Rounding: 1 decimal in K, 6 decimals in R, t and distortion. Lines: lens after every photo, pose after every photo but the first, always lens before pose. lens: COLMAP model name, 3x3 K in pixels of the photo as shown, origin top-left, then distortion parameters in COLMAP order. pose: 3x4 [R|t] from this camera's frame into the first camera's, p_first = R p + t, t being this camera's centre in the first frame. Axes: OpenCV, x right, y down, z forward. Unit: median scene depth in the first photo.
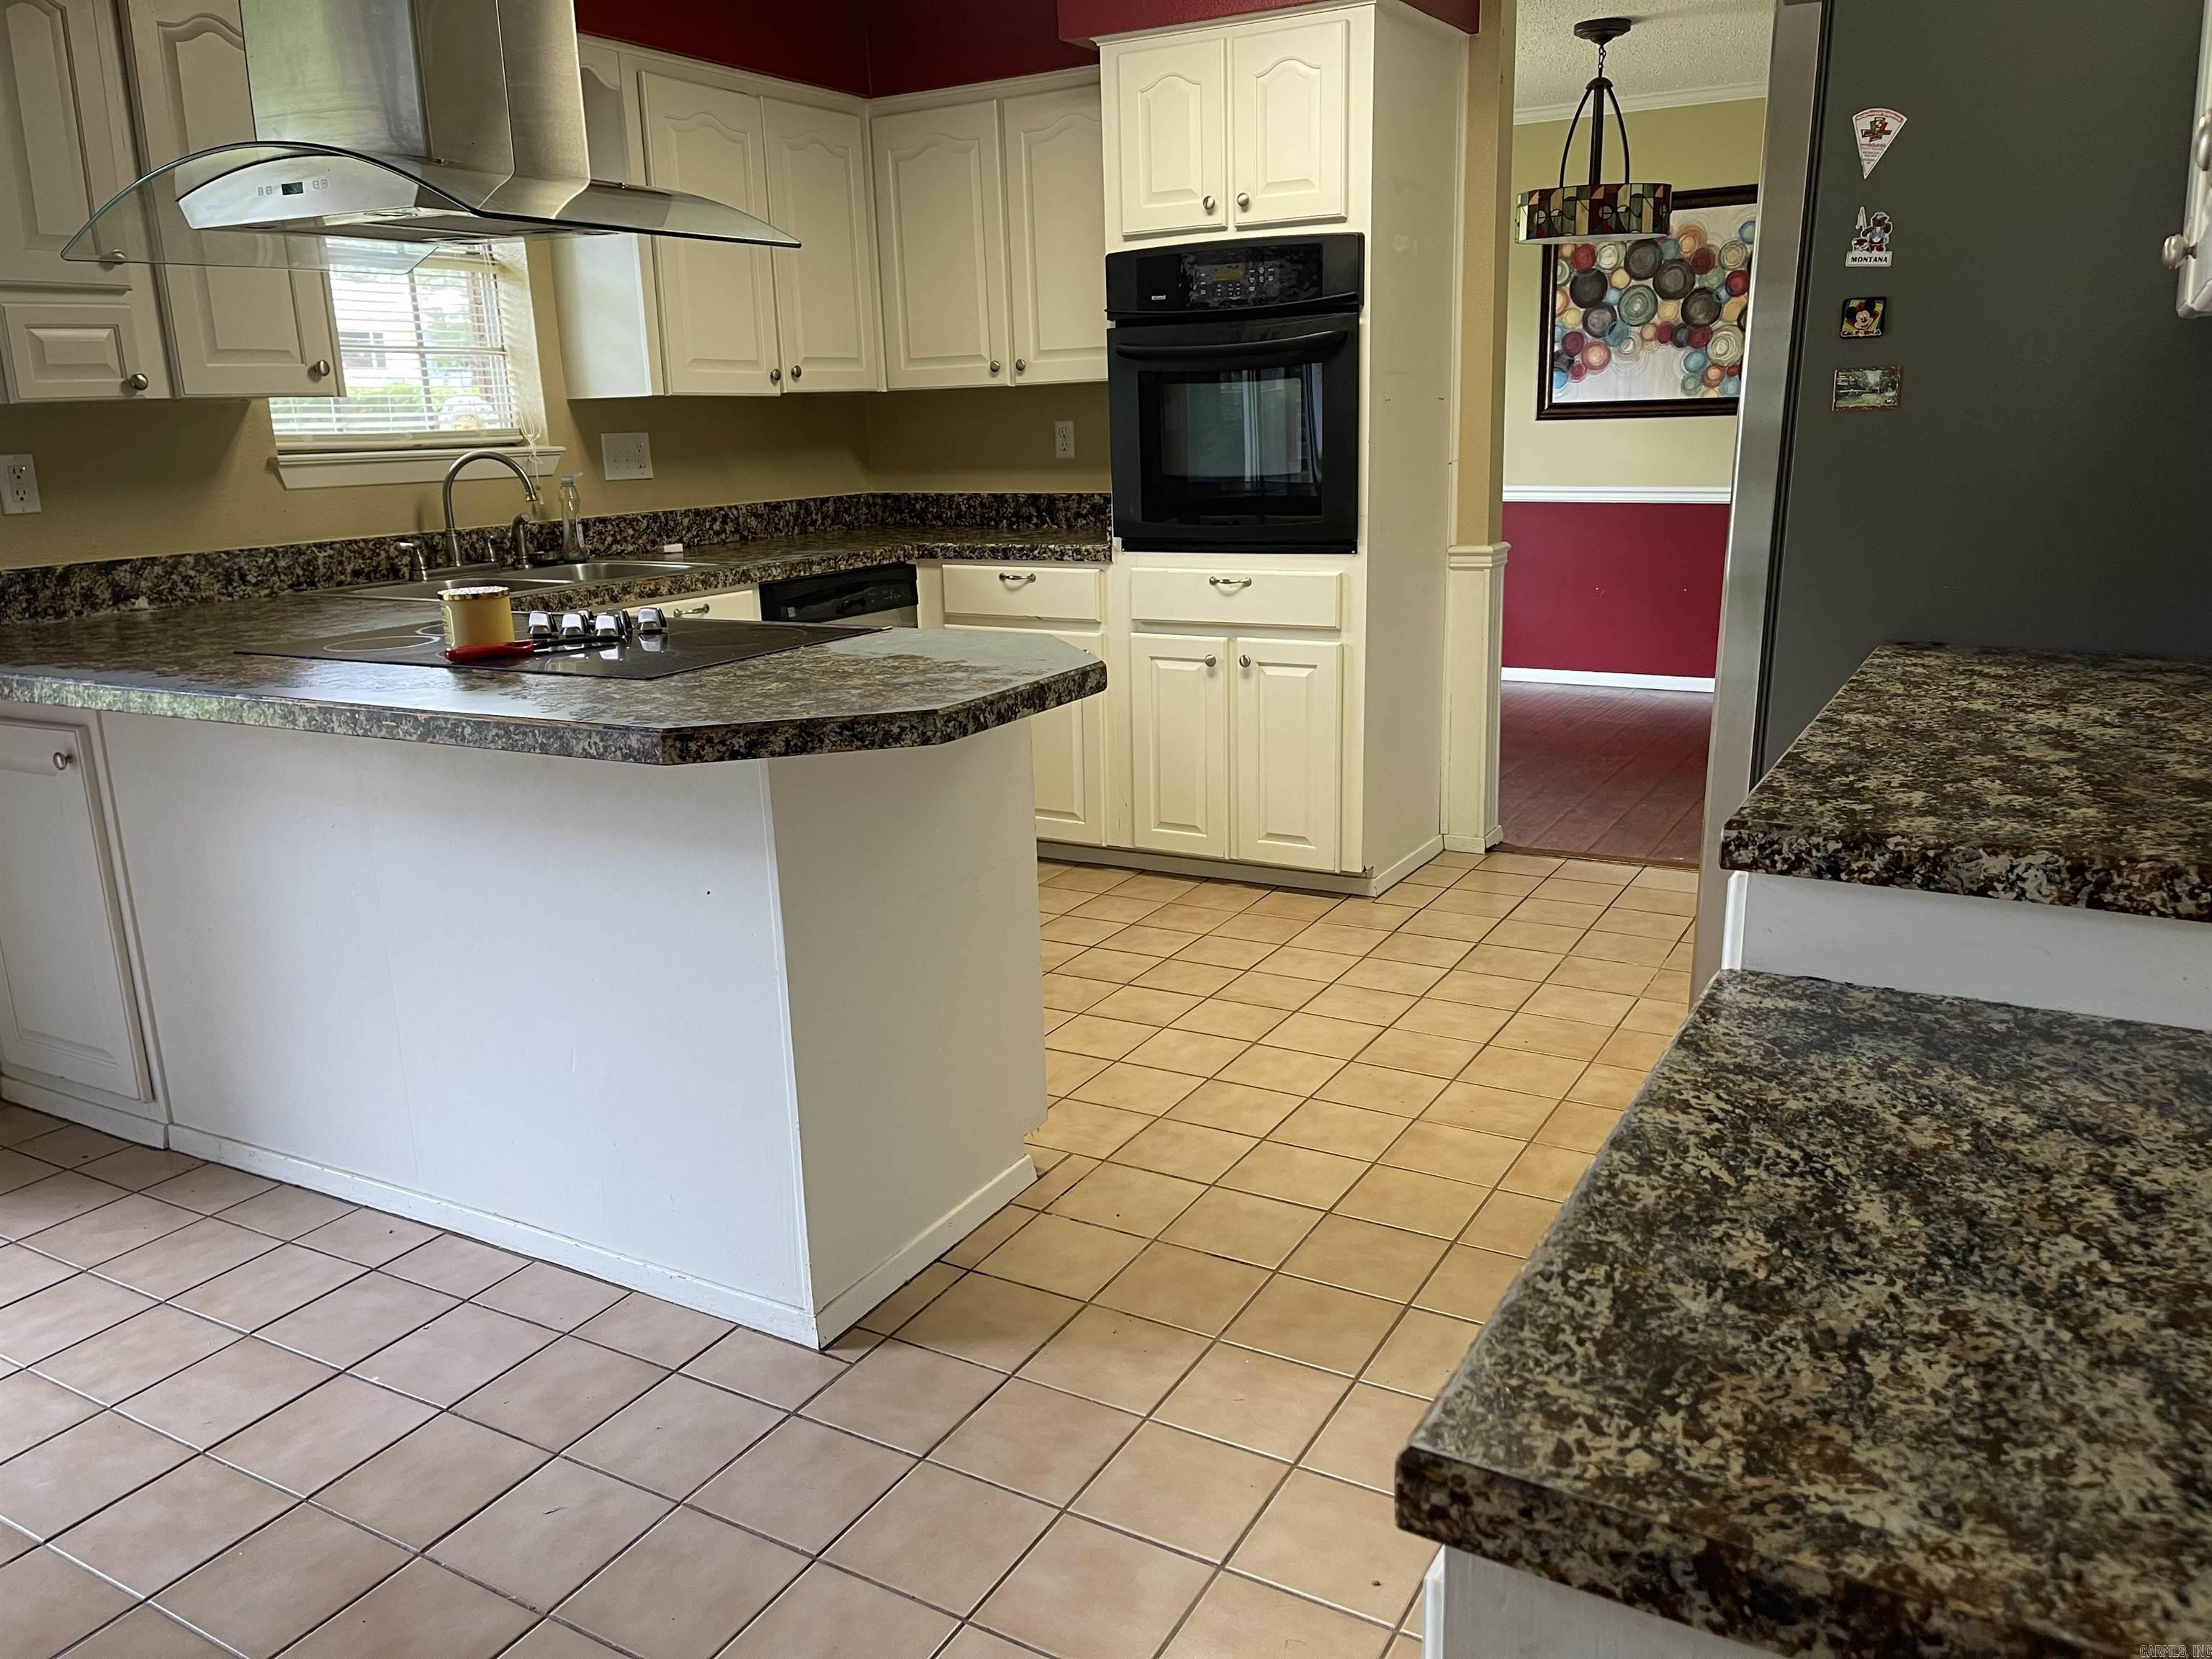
lens RADIAL K [[1661.0, 0, 1107.7], [0, 1661.0, 825.9], [0, 0, 1]] dist [0.044055, -0.037200]
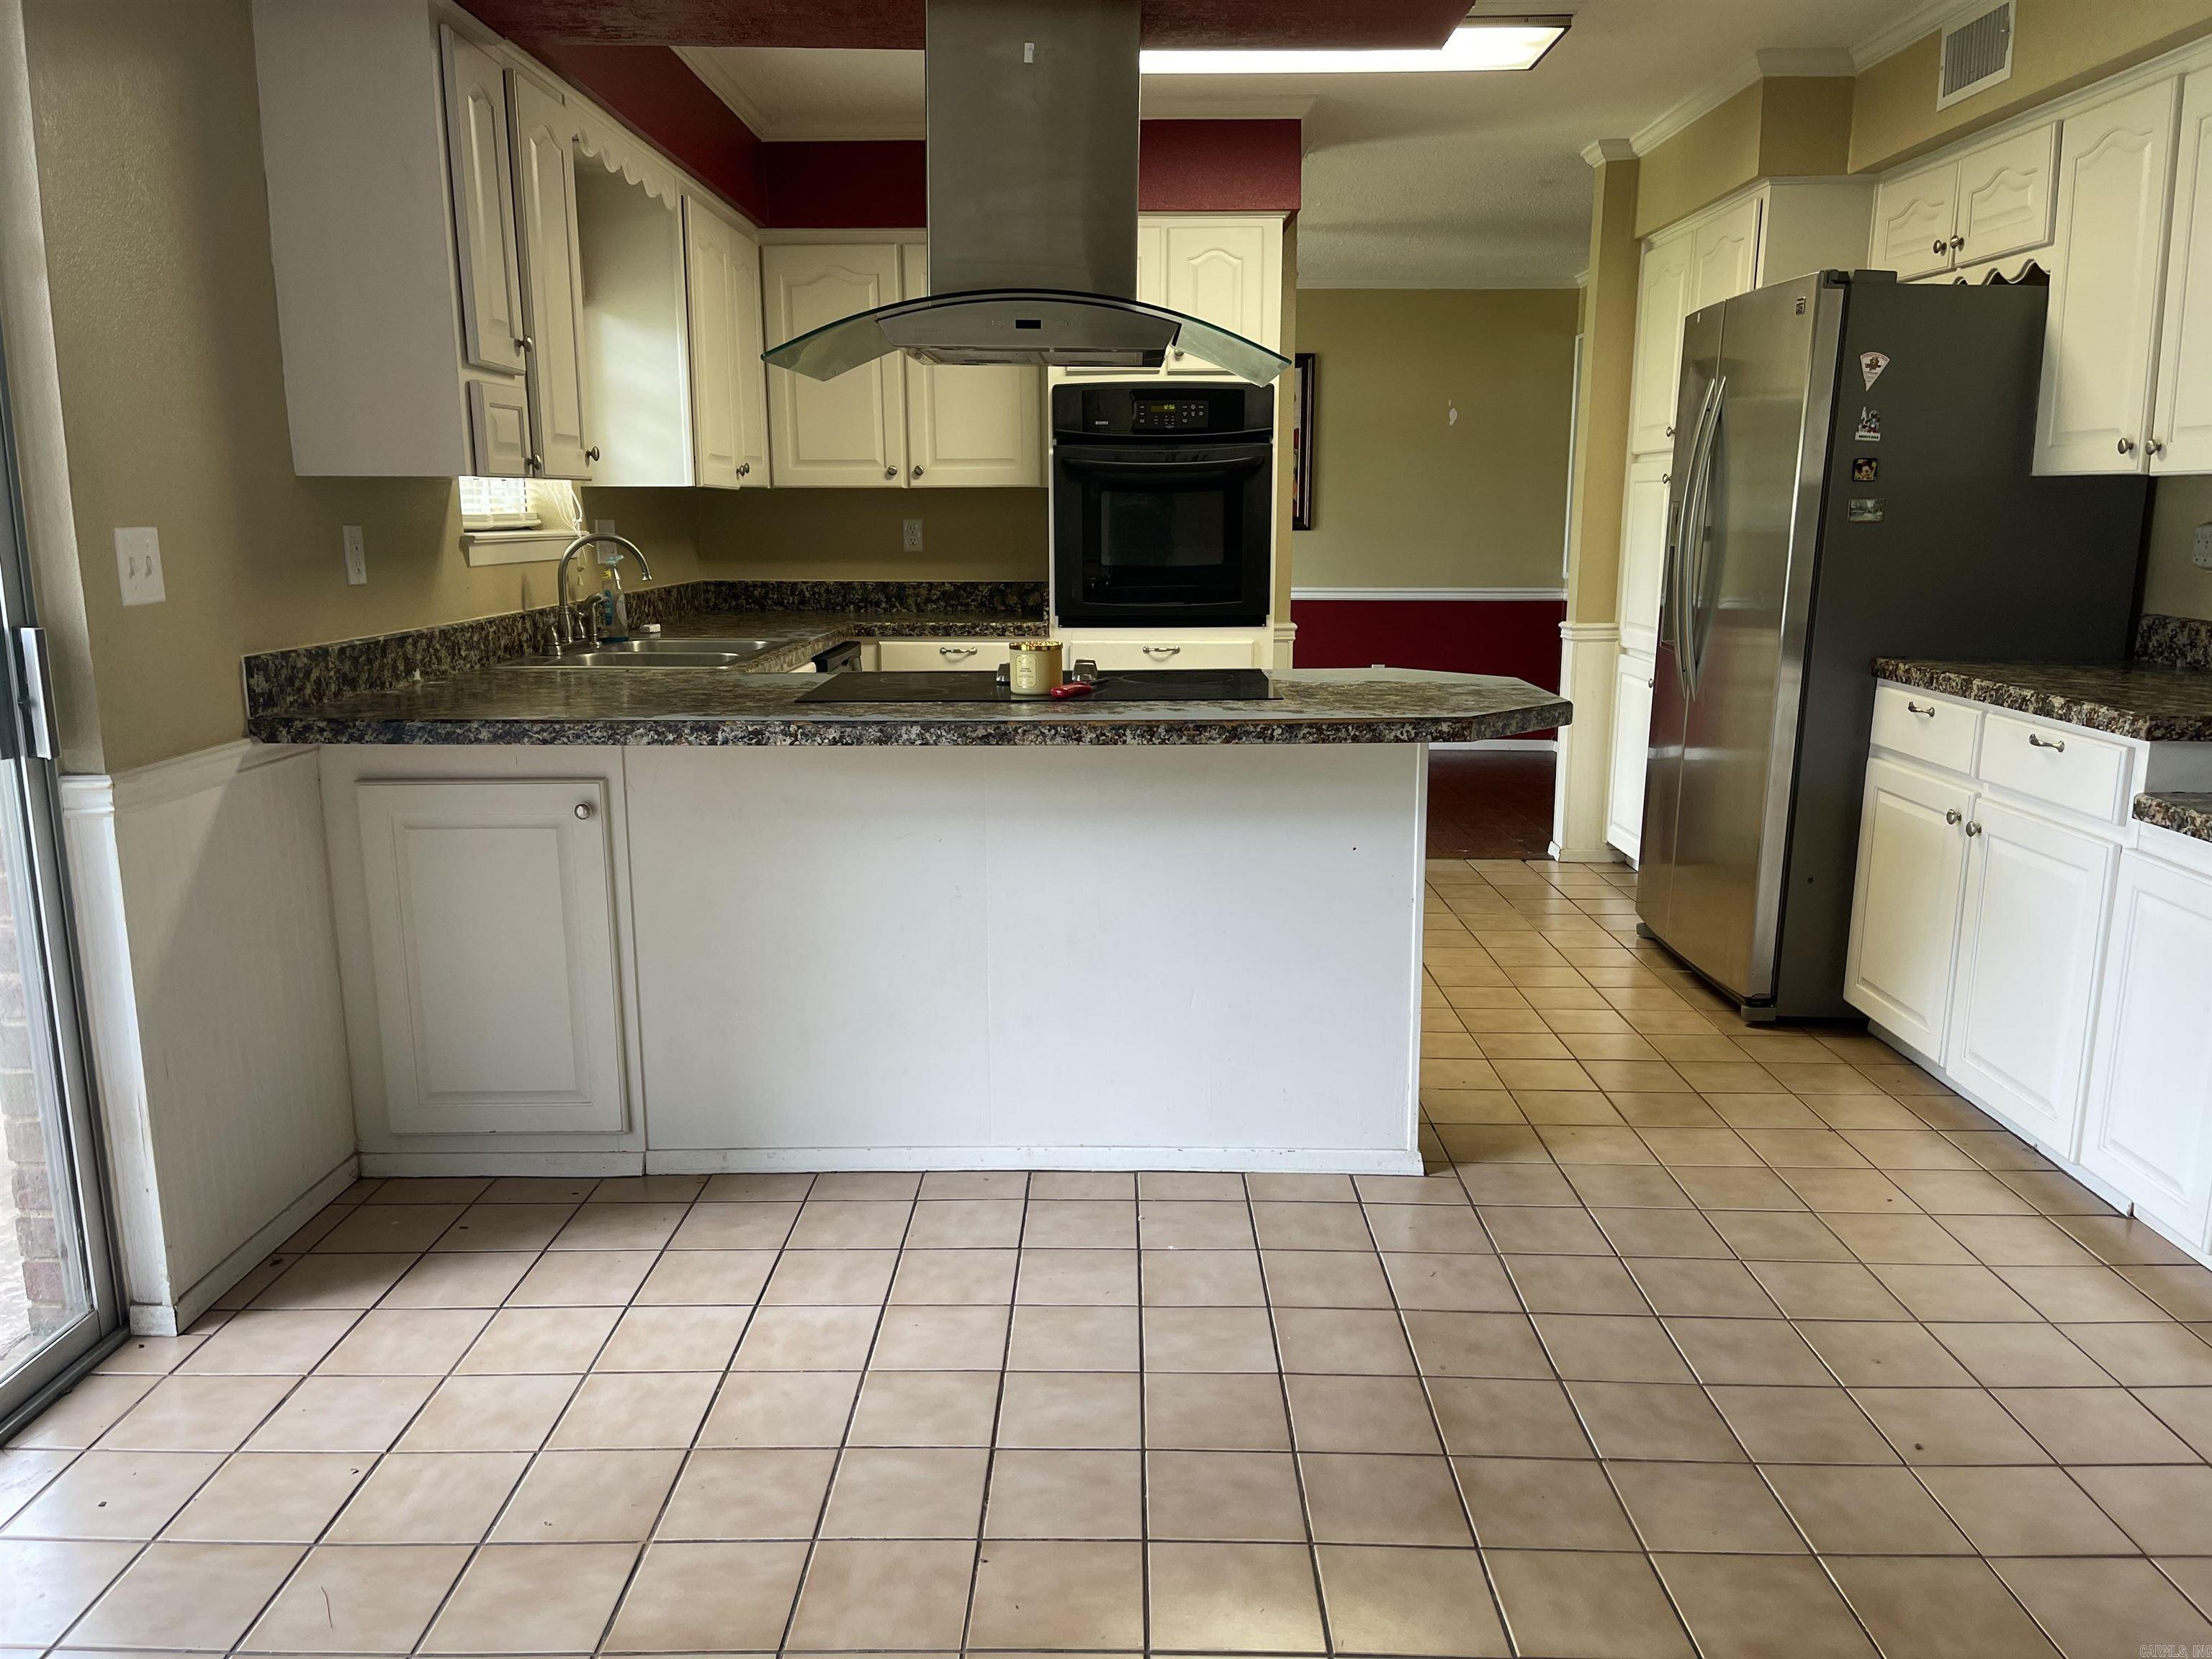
lens RADIAL K [[1661.0, 0, 1097.7], [0, 1661.0, 840.0], [0, 0, 1]] dist [0.044055, -0.037200]
pose [[0.874725, -0.067648, 0.479875, -0.563435], [0.094330, 0.995037, -0.031675, 0.029169], [-0.475351, 0.072973, 0.876765, -0.056482]]
